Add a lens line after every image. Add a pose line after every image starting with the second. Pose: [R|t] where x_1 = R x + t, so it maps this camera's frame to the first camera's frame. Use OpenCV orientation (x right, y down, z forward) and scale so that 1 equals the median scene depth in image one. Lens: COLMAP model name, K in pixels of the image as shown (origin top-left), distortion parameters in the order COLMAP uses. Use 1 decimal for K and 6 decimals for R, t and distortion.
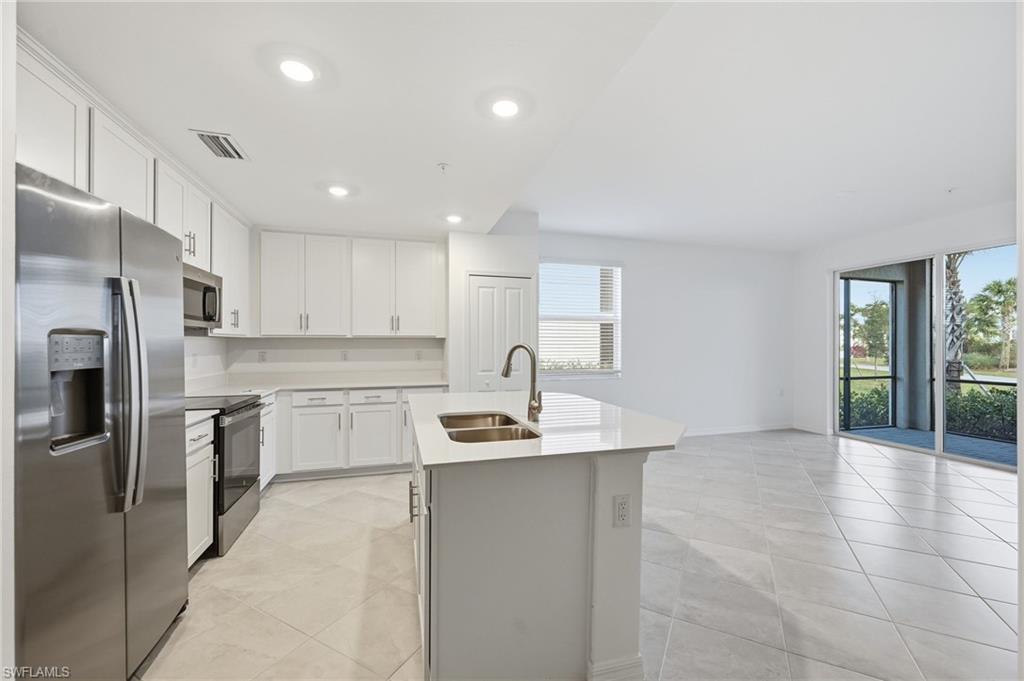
lens RADIAL K [[404.9, 0, 514.0], [0, 404.9, 343.0], [0, 0, 1]] dist [-0.000749, 0.000004]
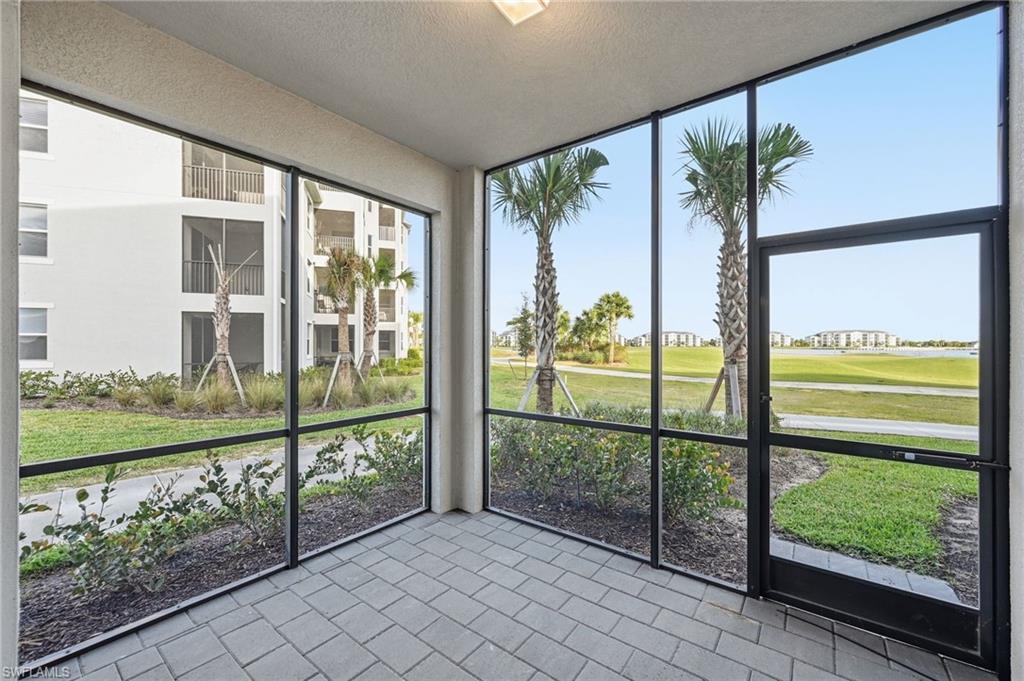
lens RADIAL K [[408.2, 0, 510.5], [0, 408.2, 343.3], [0, 0, 1]] dist [0.001409, 0.000108]
pose [[0.807790, 0.002068, 0.589466, 0.713395], [-0.002697, 0.999996, 0.000187, 0.003804], [-0.589464, -0.001741, 0.807793, 0.532078]]
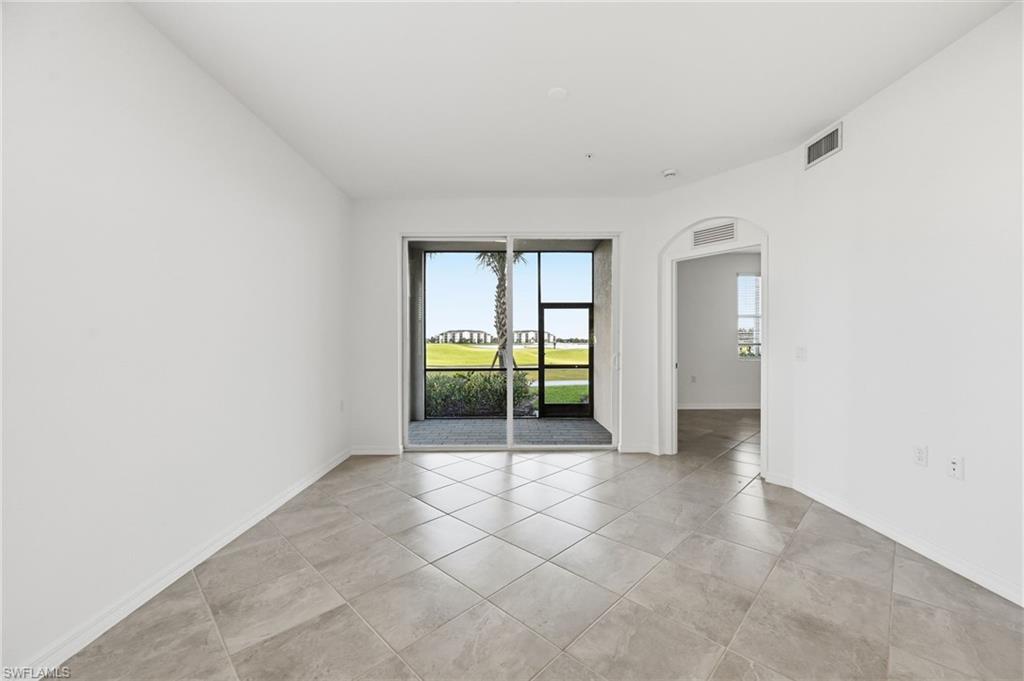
lens RADIAL K [[404.9, 0, 514.0], [0, 404.9, 343.0], [0, 0, 1]] dist [-0.000749, 0.000004]
pose [[0.275861, -0.004612, 0.961186, 0.091945], [0.000082, 0.999989, 0.004775, 0.014622], [-0.961197, -0.001238, 0.275858, 0.467654]]
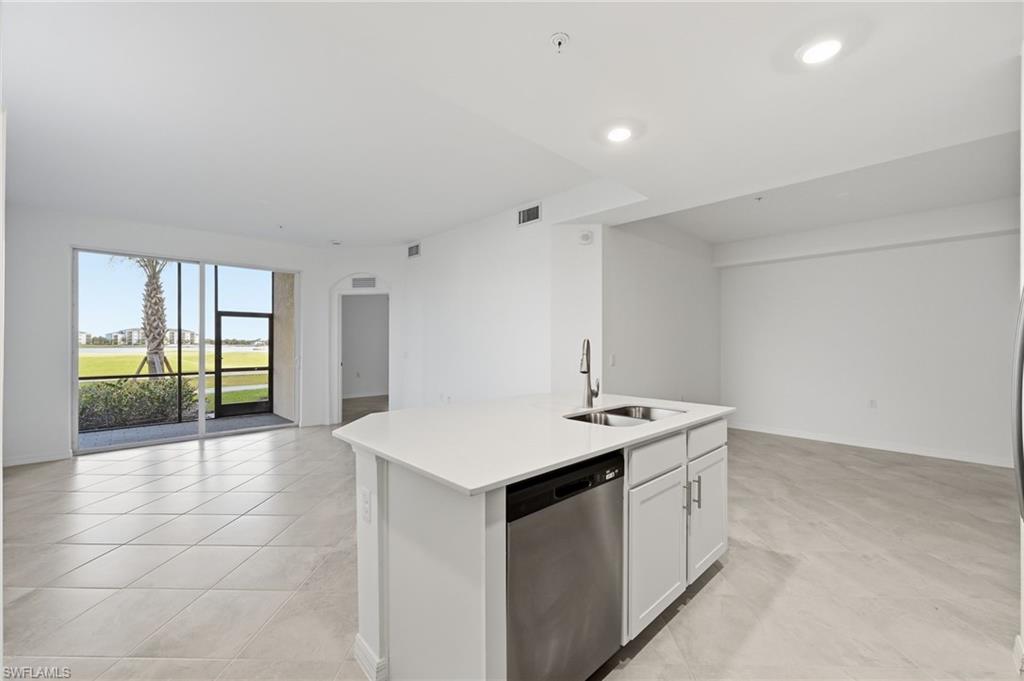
lens RADIAL K [[404.9, 0, 514.0], [0, 404.9, 343.0], [0, 0, 1]] dist [-0.000749, 0.000004]
pose [[-0.459604, -0.001034, 0.888124, -0.239888], [-0.003513, 0.999994, -0.000653, 0.003652], [-0.888117, -0.003420, -0.459604, 0.475060]]
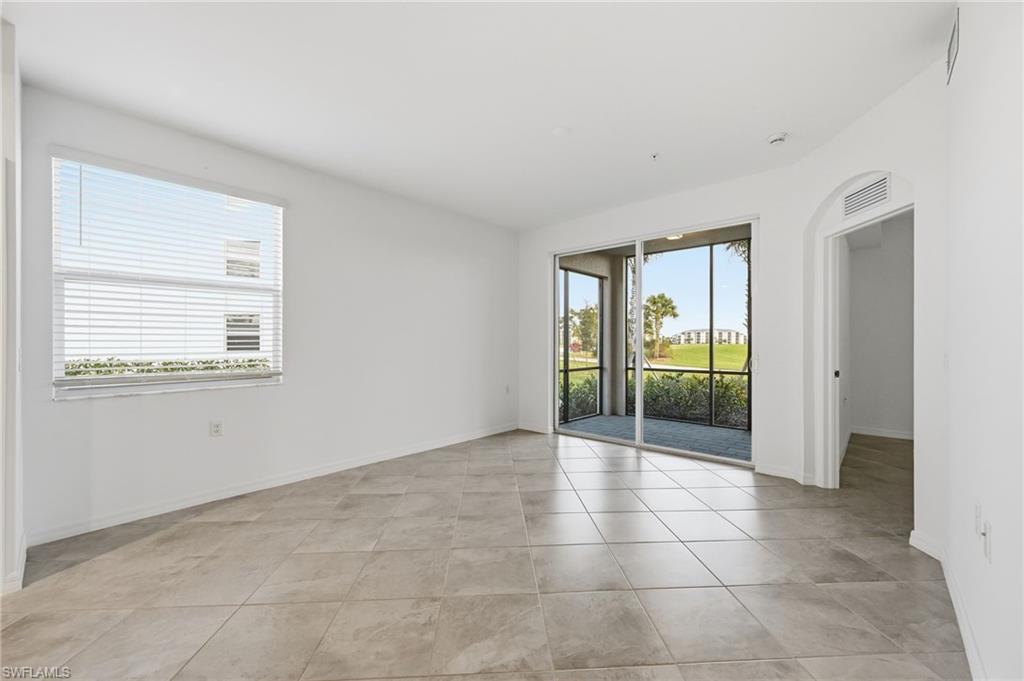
lens RADIAL K [[408.2, 0, 510.5], [0, 408.2, 343.3], [0, 0, 1]] dist [0.001409, 0.000108]
pose [[0.854380, -0.001284, 0.519647, 0.176036], [-0.001836, 0.999983, 0.005489, 0.014386], [-0.519645, -0.005644, 0.854363, 0.204057]]
